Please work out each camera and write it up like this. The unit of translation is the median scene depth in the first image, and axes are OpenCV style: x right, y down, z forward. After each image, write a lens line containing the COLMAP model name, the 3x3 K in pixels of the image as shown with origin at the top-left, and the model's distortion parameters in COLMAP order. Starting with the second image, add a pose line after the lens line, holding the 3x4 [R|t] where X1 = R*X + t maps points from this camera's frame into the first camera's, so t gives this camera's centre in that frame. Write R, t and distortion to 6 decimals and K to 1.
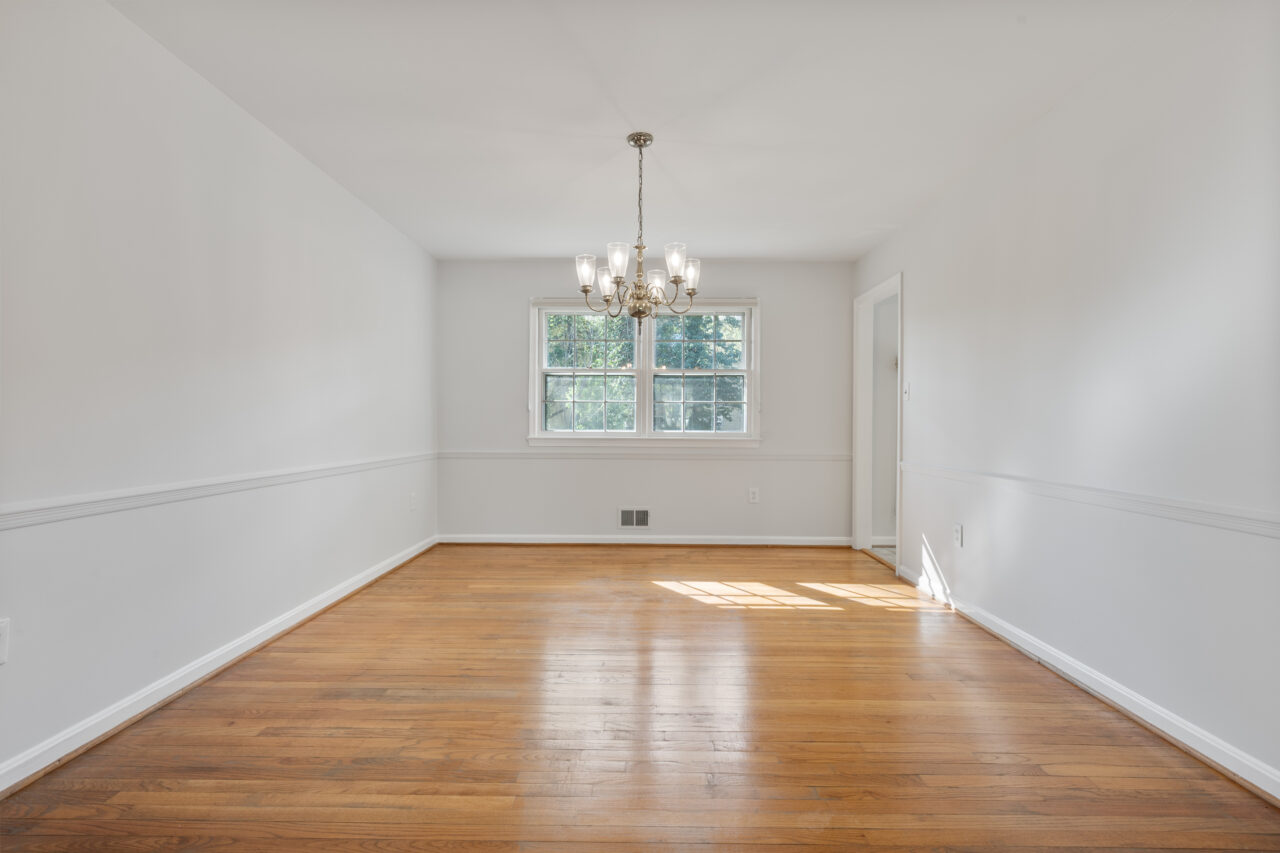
lens RADIAL K [[593.6, 0, 641.3], [0, 593.6, 427.6], [0, 0, 1]] dist [-0.002041, 0.000001]
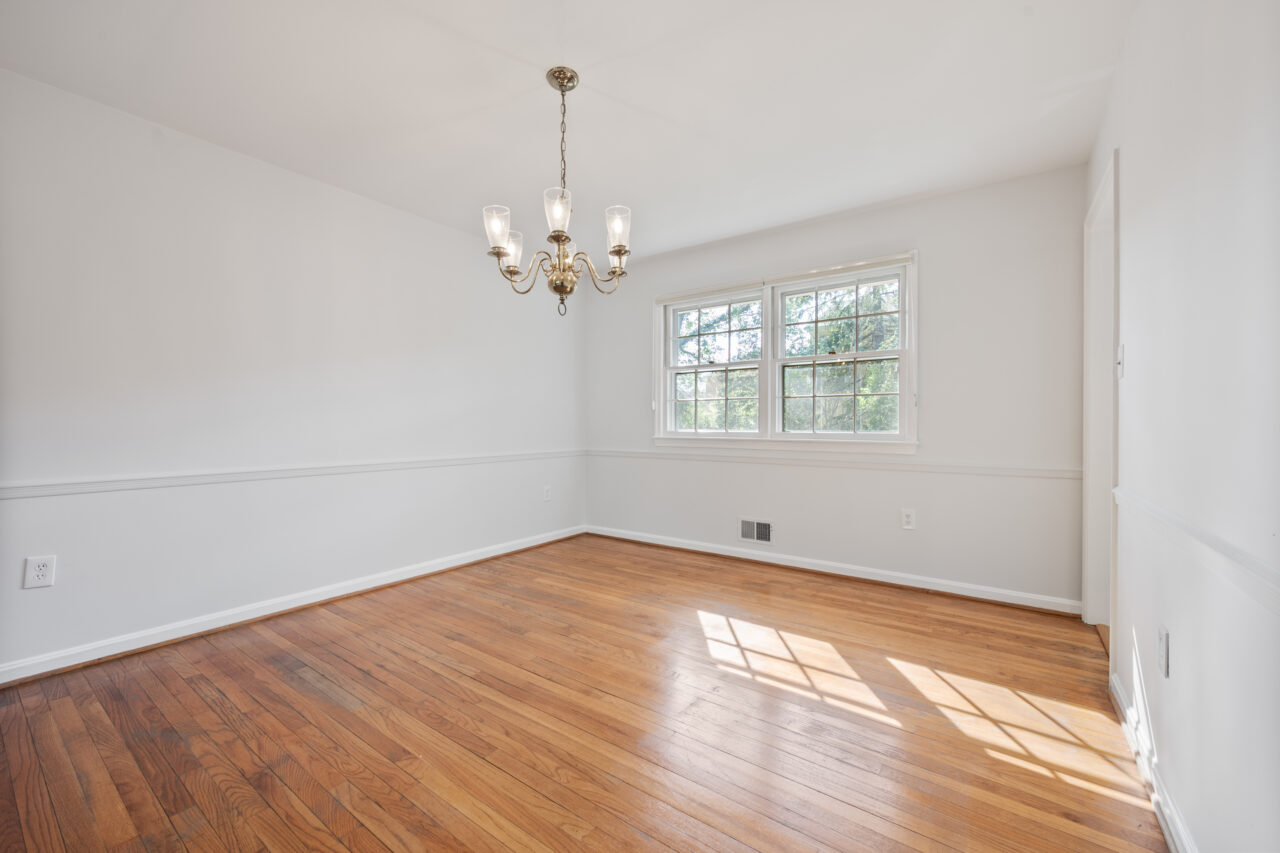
lens RADIAL K [[518.0, 0, 641.1], [0, 518.0, 423.4], [0, 0, 1]] dist [0.000875, -0.001185]
pose [[0.807306, -0.005792, -0.590104, 0.310793], [-0.001050, 0.999936, -0.011251, 0.003227], [0.590132, 0.009703, 0.807249, 0.292075]]
